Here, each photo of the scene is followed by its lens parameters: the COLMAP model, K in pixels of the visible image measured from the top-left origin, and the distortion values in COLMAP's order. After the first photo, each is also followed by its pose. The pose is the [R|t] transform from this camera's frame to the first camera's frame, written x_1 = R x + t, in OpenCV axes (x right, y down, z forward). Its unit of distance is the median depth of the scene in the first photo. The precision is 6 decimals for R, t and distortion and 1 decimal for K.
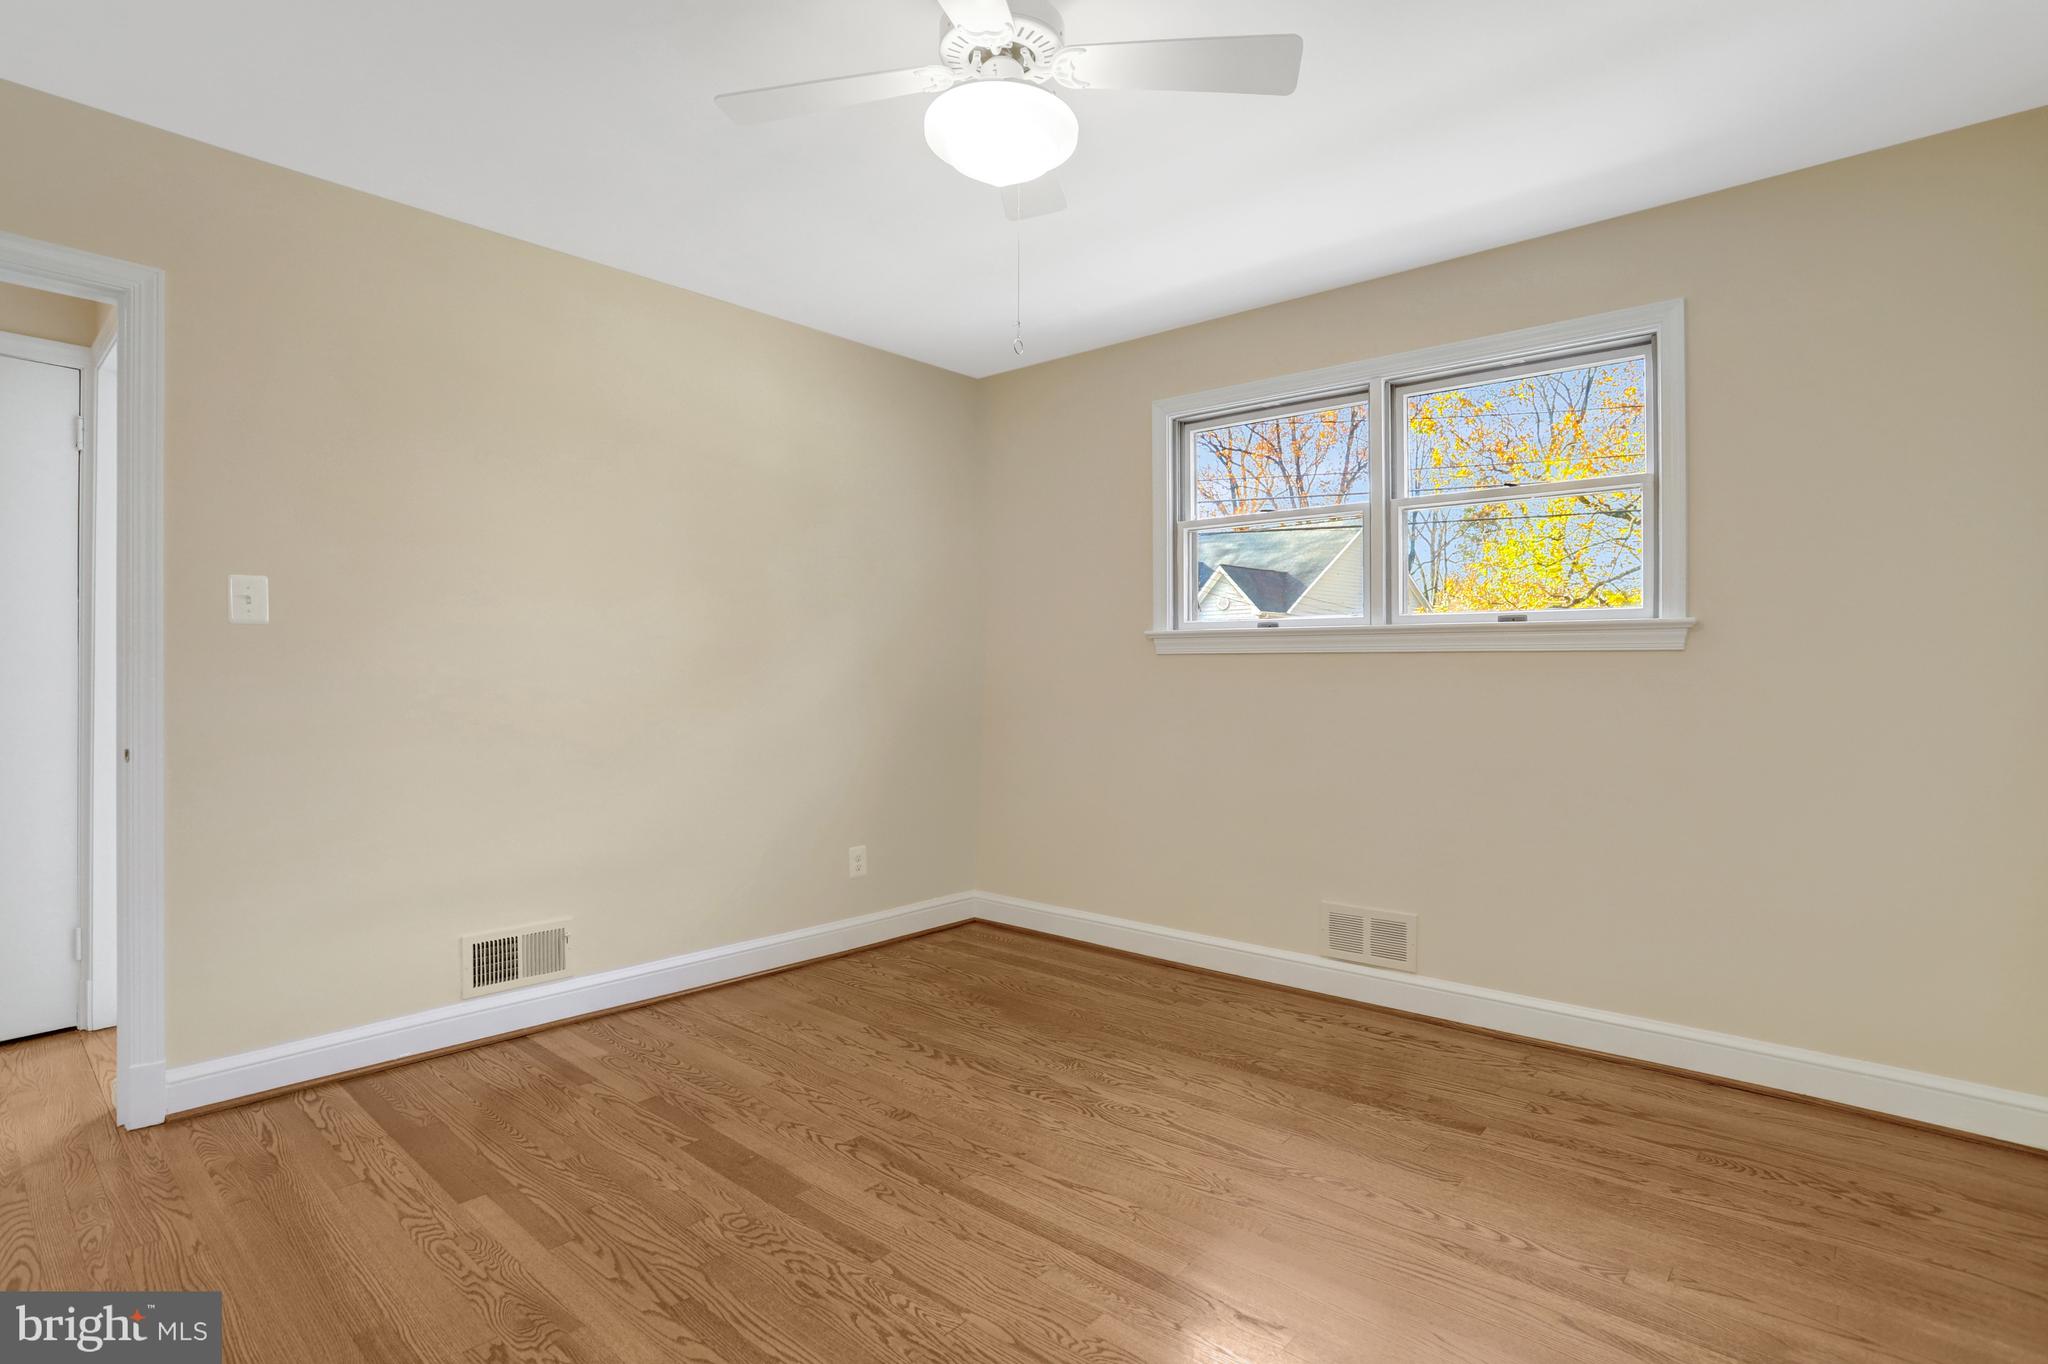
lens RADIAL K [[1006.4, 0, 1027.2], [0, 1006.4, 662.1], [0, 0, 1]] dist [-0.052145, 0.032275]
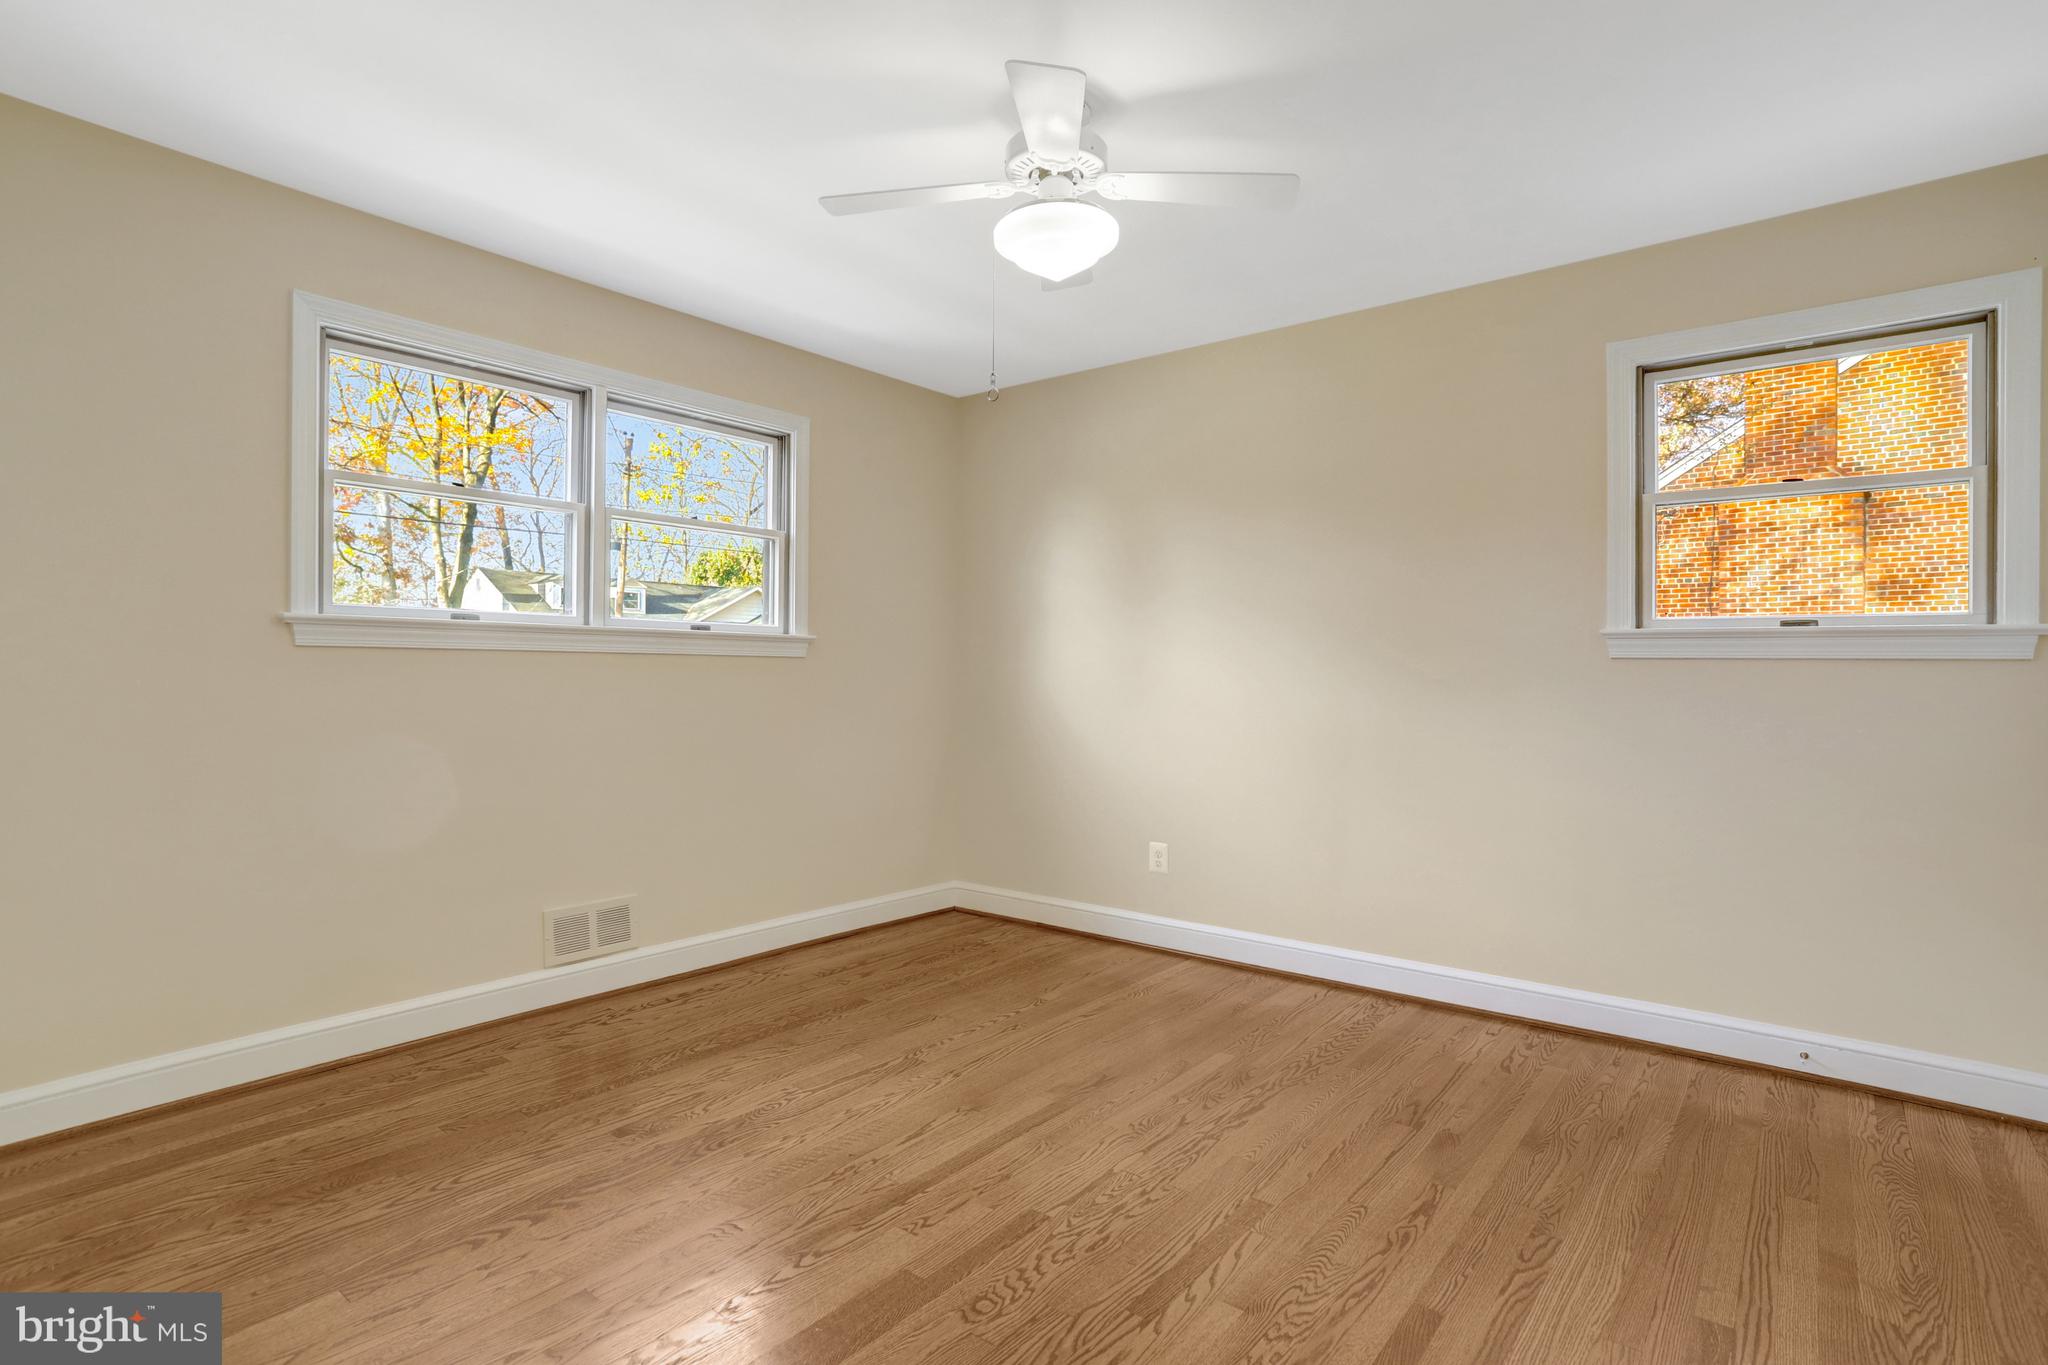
lens RADIAL K [[1006.4, 0, 1027.2], [0, 1006.4, 662.6], [0, 0, 1]] dist [-0.052145, 0.032275]
pose [[-0.025691, 0.007317, 0.999643, -0.785332], [-0.016168, 0.999839, -0.007734, 0.001688], [-0.999539, -0.016361, -0.025569, 0.664487]]
